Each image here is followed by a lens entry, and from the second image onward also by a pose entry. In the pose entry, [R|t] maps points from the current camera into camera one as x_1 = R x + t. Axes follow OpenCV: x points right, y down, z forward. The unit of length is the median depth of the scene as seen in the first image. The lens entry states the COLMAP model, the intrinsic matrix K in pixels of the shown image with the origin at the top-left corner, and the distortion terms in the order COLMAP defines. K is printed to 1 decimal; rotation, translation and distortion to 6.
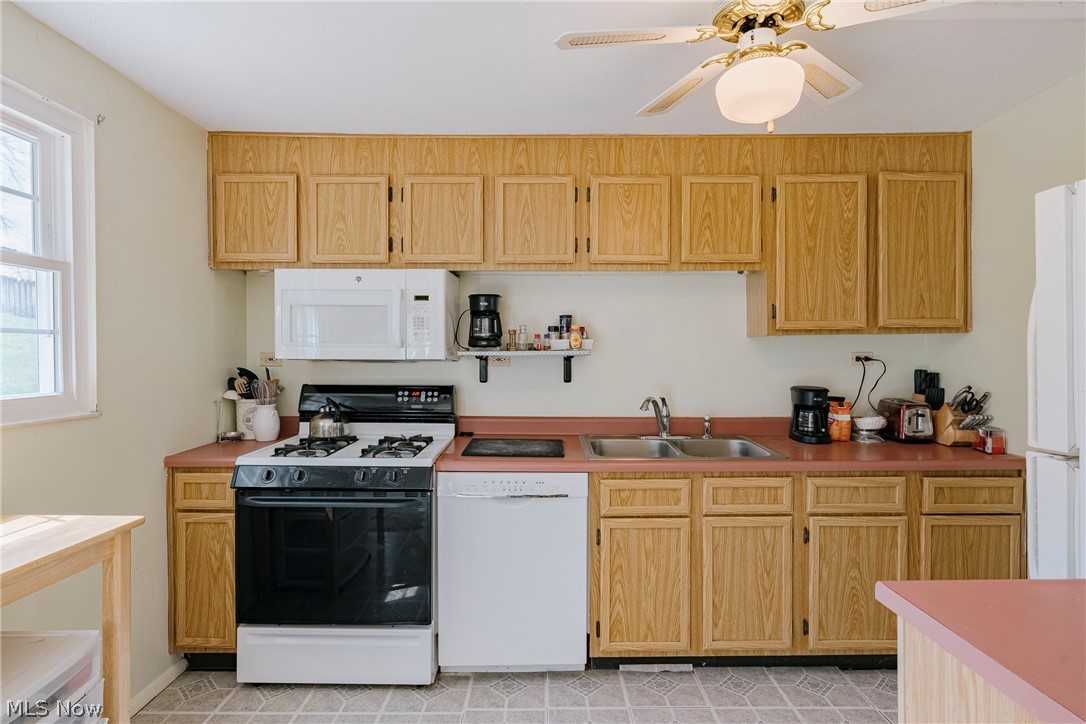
lens RADIAL K [[559.1, 0, 533.6], [0, 559.1, 360.4], [0, 0, 1]] dist [-0.009800, 0.000353]
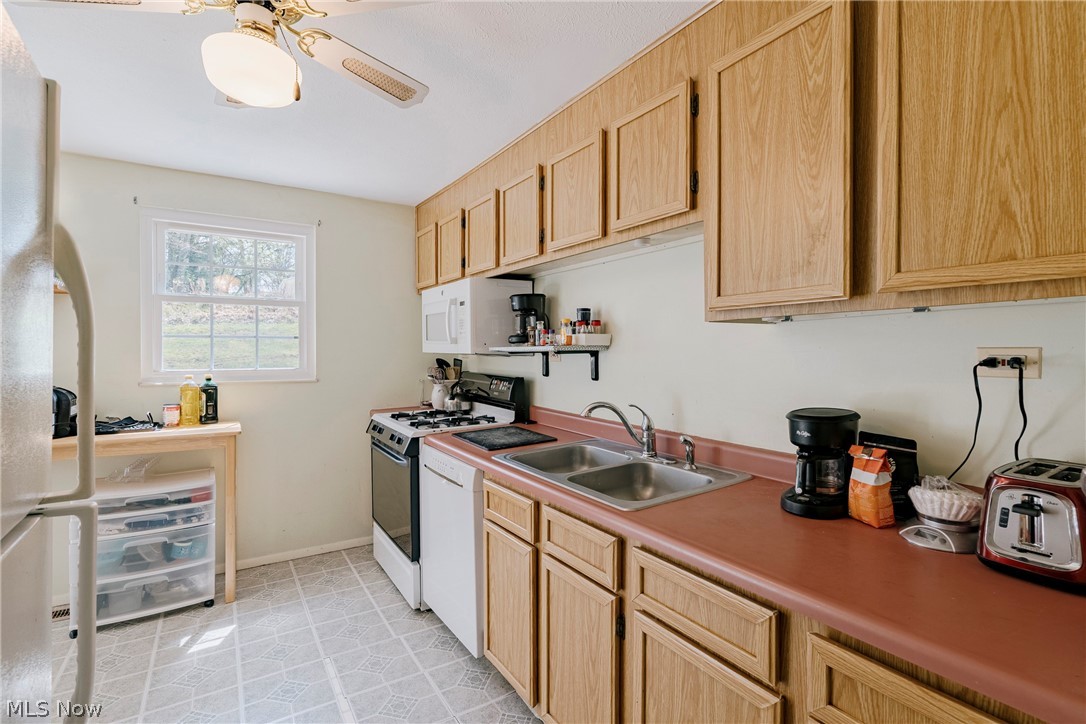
lens RADIAL K [[500.9, 0, 510.8], [0, 500.9, 351.9], [0, 0, 1]] dist [-0.006070, 0.000895]
pose [[0.533314, 0.006537, -0.845892, 0.774845], [-0.011568, 0.999933, 0.000434, -0.007466], [0.845838, 0.009554, 0.533354, 0.499772]]
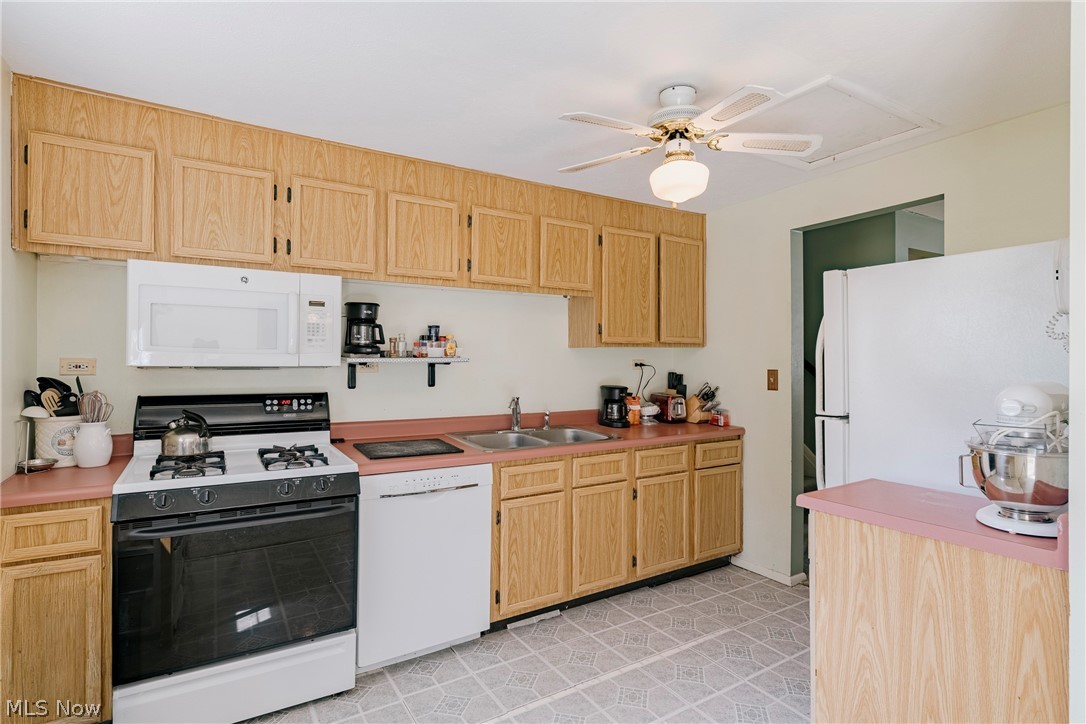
lens RADIAL K [[559.1, 0, 526.6], [0, 559.1, 356.2], [0, 0, 1]] dist [-0.009800, 0.000353]
pose [[0.850566, 0.005701, 0.525838, -0.402116], [0.000880, 0.999924, -0.012264, -0.007194], [-0.525868, 0.010894, 0.850497, -0.028666]]
